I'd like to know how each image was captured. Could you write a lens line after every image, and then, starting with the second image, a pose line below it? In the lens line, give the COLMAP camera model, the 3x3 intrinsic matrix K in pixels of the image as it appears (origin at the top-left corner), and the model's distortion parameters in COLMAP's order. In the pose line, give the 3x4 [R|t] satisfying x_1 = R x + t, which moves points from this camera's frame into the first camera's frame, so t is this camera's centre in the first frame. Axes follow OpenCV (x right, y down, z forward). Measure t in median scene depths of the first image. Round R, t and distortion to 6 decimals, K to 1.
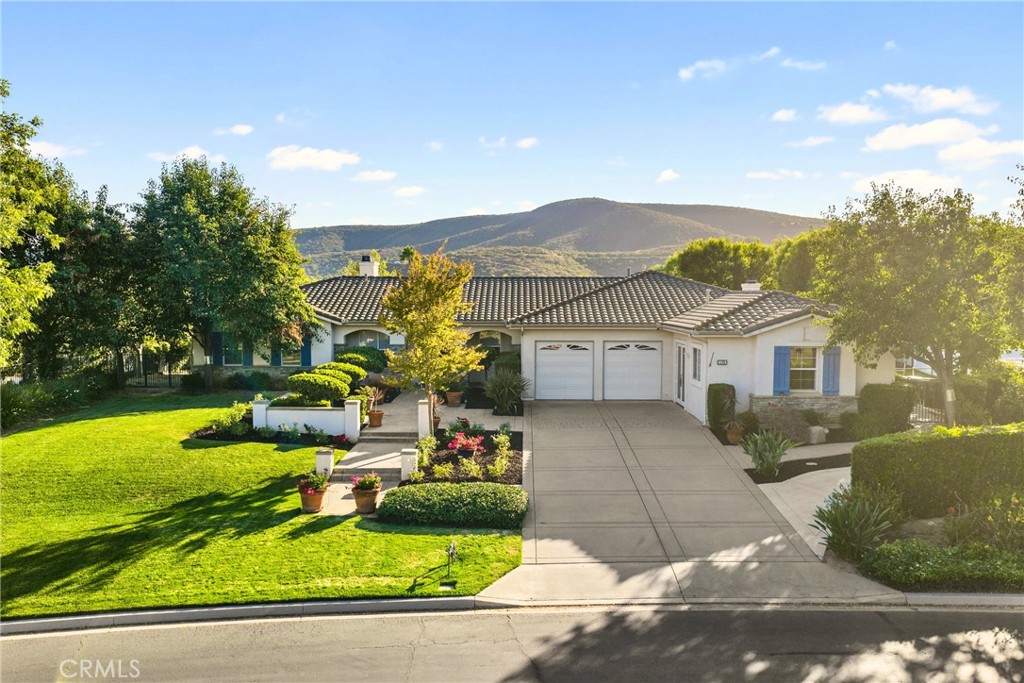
lens RADIAL K [[881.0, 0, 512.0], [0, 881.0, 341.5], [0, 0, 1]] dist [0.002151, 0.000643]
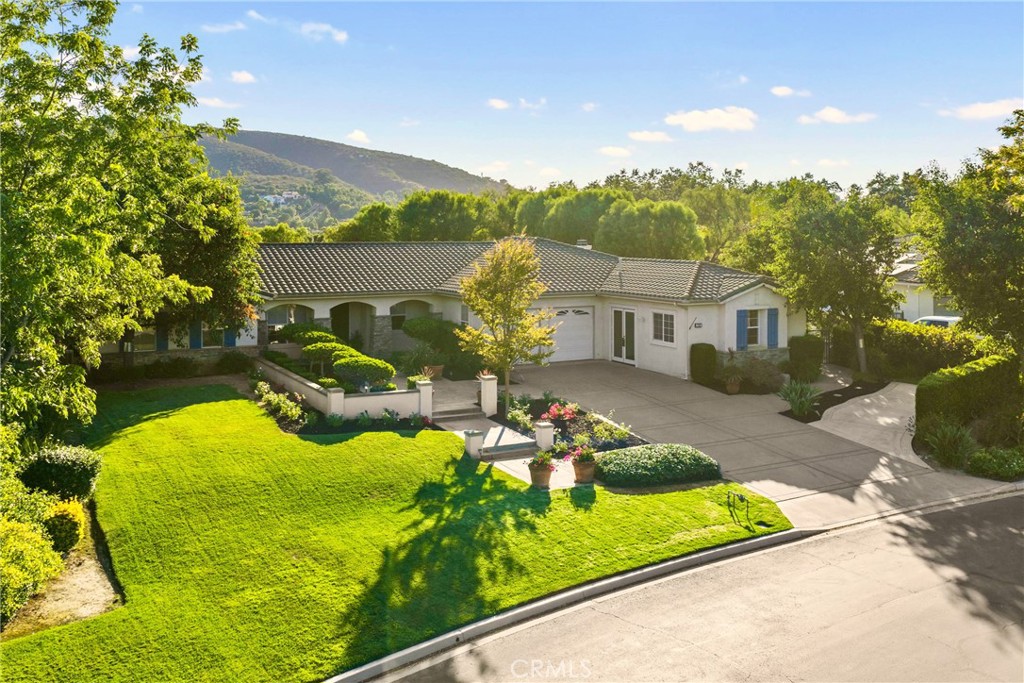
lens RADIAL K [[966.1, 0, 520.7], [0, 966.1, 219.5], [0, 0, 1]] dist [0.010484, -0.013577]
pose [[0.882615, 0.001185, 0.470095, -0.609081], [0.028287, 0.998051, -0.055625, -0.055233], [-0.469245, 0.062393, 0.880861, -0.053343]]
